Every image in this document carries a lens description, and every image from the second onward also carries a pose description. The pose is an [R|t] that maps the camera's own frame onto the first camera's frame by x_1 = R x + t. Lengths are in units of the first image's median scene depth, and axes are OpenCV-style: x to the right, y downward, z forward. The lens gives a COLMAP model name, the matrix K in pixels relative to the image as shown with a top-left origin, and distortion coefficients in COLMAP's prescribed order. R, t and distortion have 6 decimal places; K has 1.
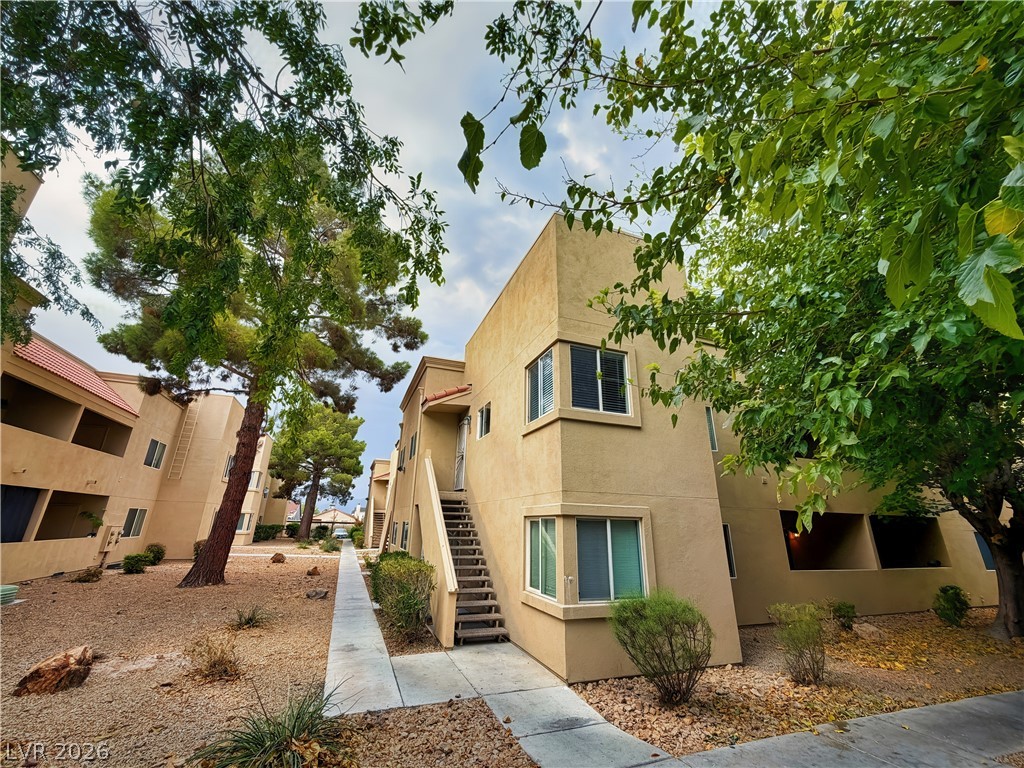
lens RADIAL K [[406.8, 0, 510.3], [0, 406.8, 383.7], [0, 0, 1]] dist [-0.000027, 0.000182]
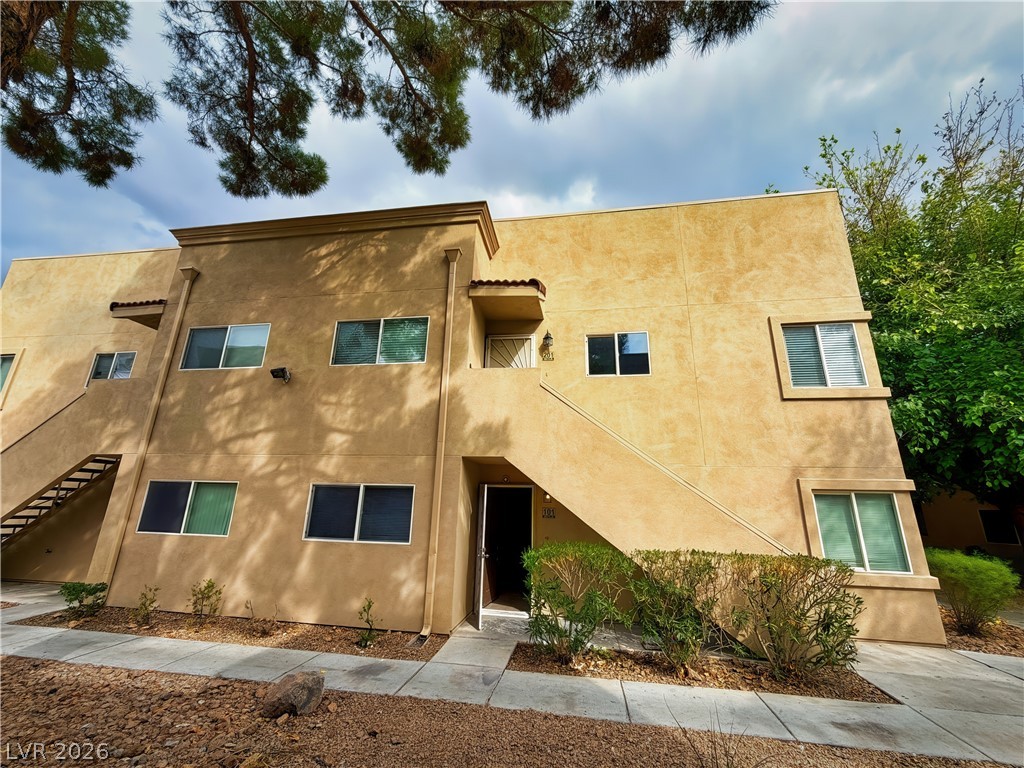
lens RADIAL K [[406.8, 0, 510.3], [0, 406.8, 383.7], [0, 0, 1]] dist [-0.000027, 0.000182]
pose [[0.501104, 0.236108, 0.832555, -1.120671], [-0.299000, 0.950050, -0.089464, 0.394337], [-0.812092, -0.204103, 0.546670, 1.127572]]
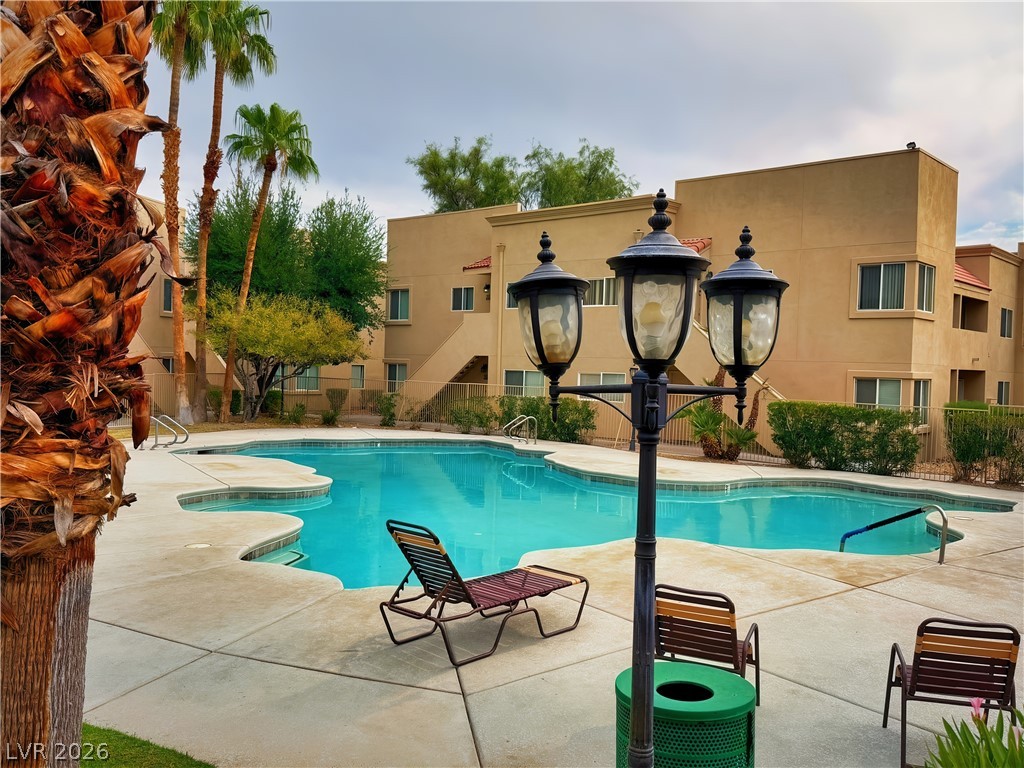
lens RADIAL K [[904.4, 0, 513.9], [0, 904.4, 386.5], [0, 0, 1]] dist [0.145297, -0.231156]
pose [[0.888161, -0.009089, 0.459443, -2.593449], [-0.156402, 0.934136, 0.320823, -0.505709], [-0.432098, -0.356800, 0.828242, -1.209091]]
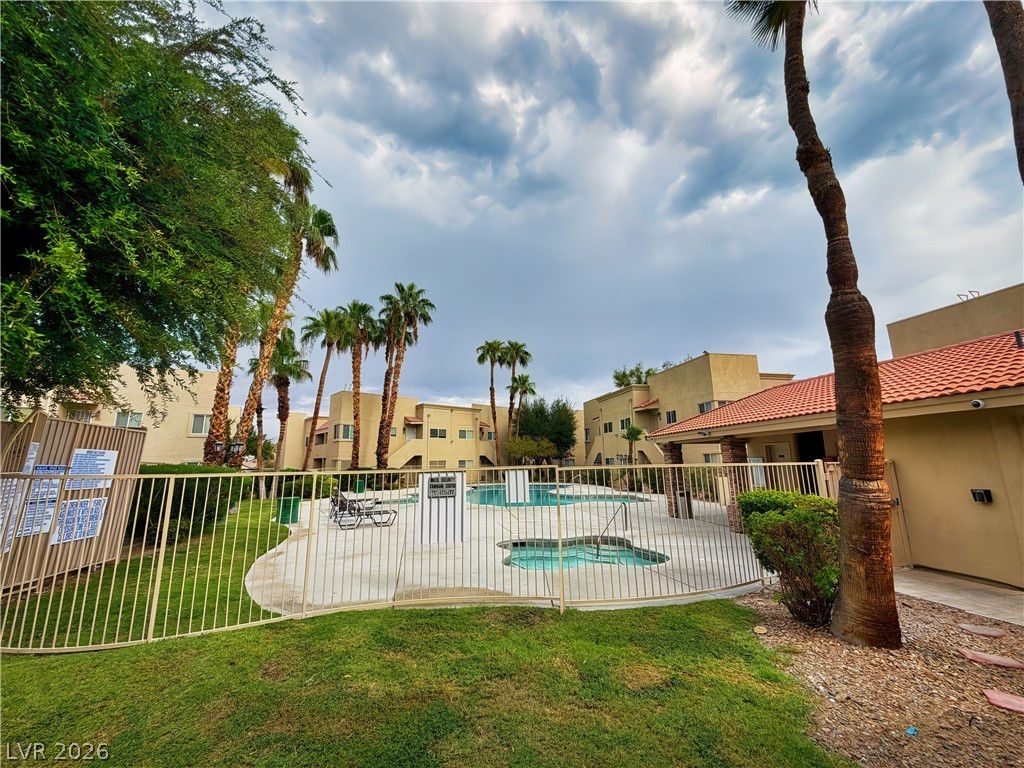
lens RADIAL K [[406.8, 0, 510.3], [0, 406.8, 383.7], [0, 0, 1]] dist [-0.000027, 0.000182]
pose [[0.982302, -0.075141, -0.171569, -0.891892], [0.098643, 0.986217, 0.132840, -0.825722], [0.159222, -0.147413, 0.976175, -2.397800]]
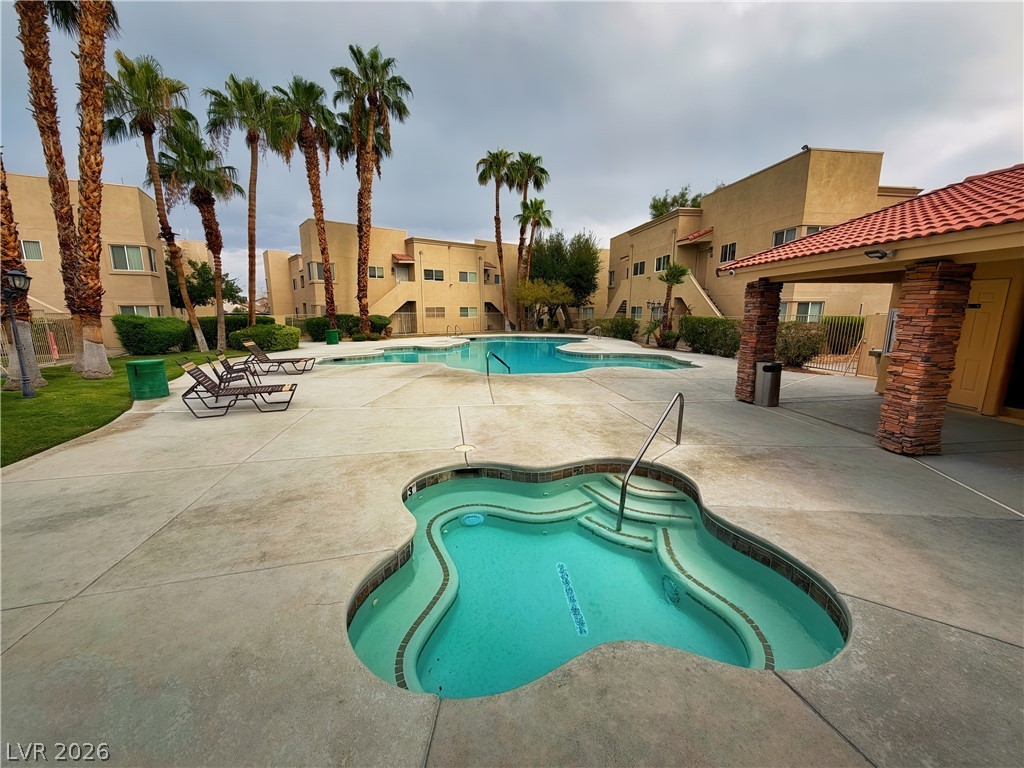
lens RADIAL K [[406.8, 0, 510.3], [0, 406.8, 383.7], [0, 0, 1]] dist [-0.000027, 0.000182]
pose [[0.973217, 0.011458, -0.229603, -0.909803], [0.102136, 0.873222, 0.476499, -0.577169], [0.205954, -0.487187, 0.848664, -1.673647]]
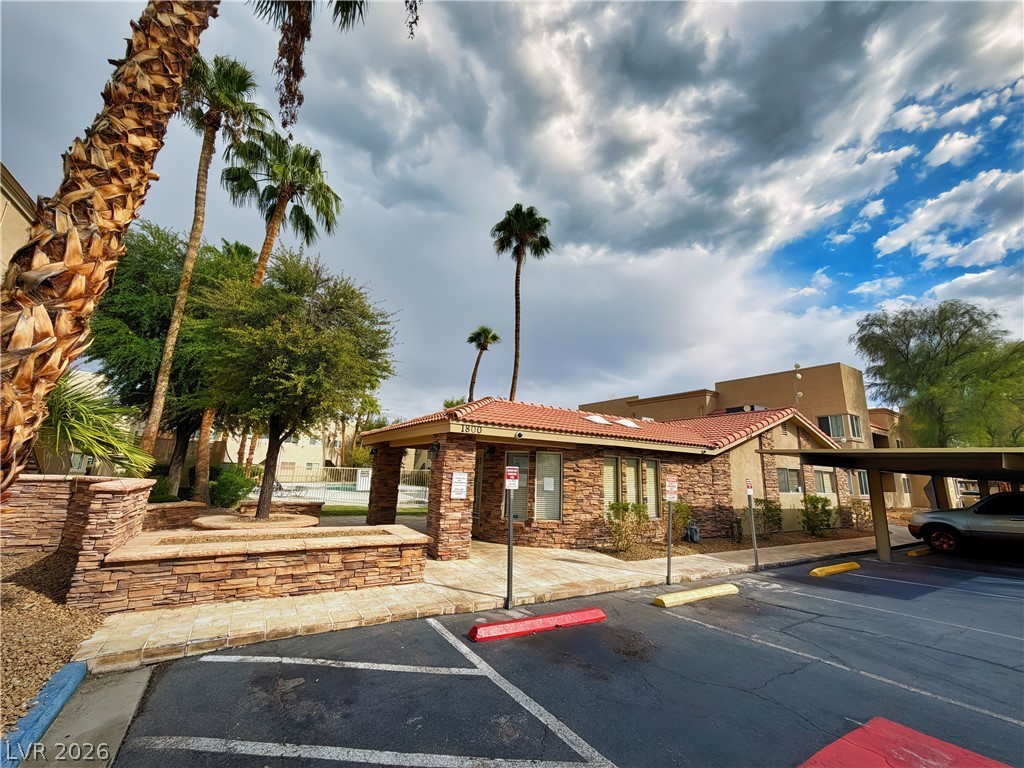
lens RADIAL K [[402.8, 0, 513.9], [0, 402.8, 384.7], [0, 0, 1]] dist [-0.000574, -0.000001]
pose [[0.977898, 0.066422, 0.198252, -0.664699], [-0.091818, 0.988301, 0.121785, -1.492179], [-0.187843, -0.137296, 0.972556, -4.114069]]
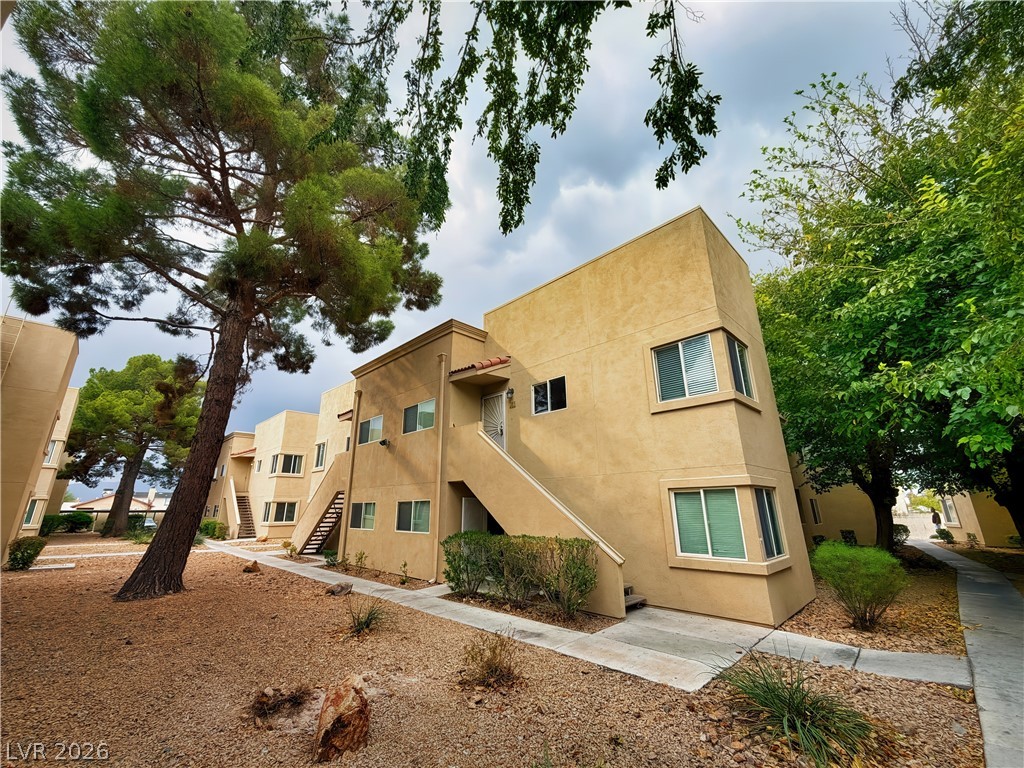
lens RADIAL K [[406.8, 0, 510.3], [0, 406.8, 383.7], [0, 0, 1]] dist [-0.000027, 0.000182]
pose [[0.913933, 0.089550, 0.395862, -0.812066], [-0.106532, 0.994086, 0.021074, 0.078382], [-0.391633, -0.061432, 0.918068, 0.210366]]
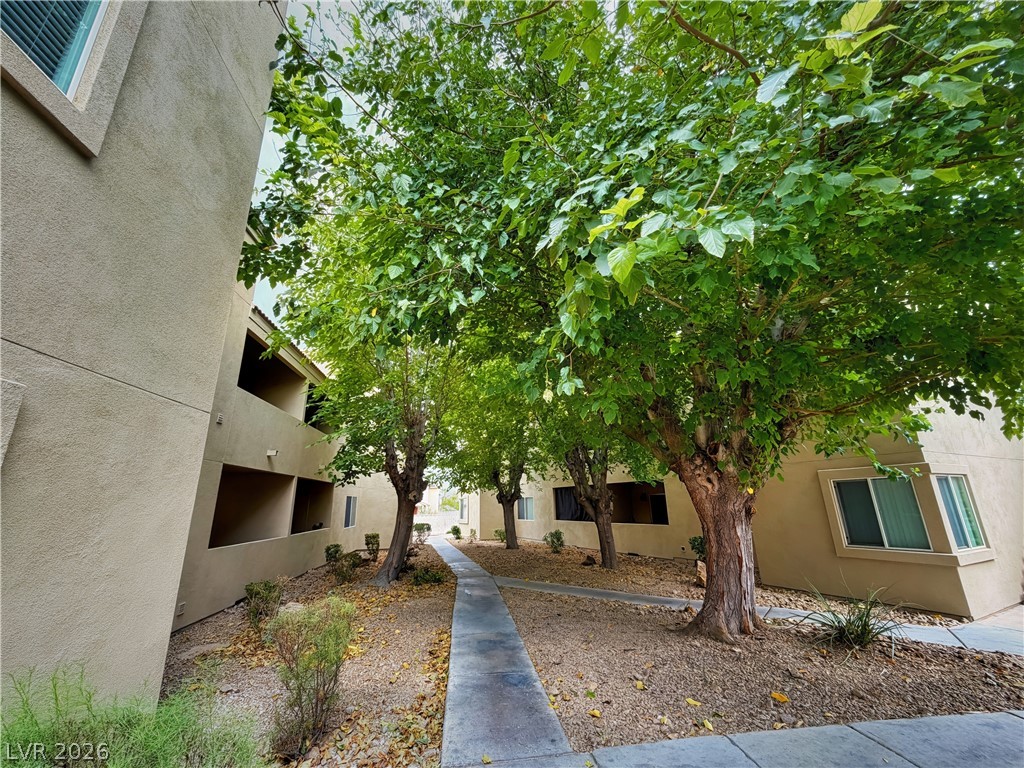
lens RADIAL K [[406.8, 0, 510.3], [0, 406.8, 383.7], [0, 0, 1]] dist [-0.000027, 0.000182]
pose [[0.236601, 0.247963, 0.939433, 0.140192], [-0.303497, 0.937366, -0.170980, 0.230796], [-0.922989, -0.244661, 0.297038, 0.553192]]
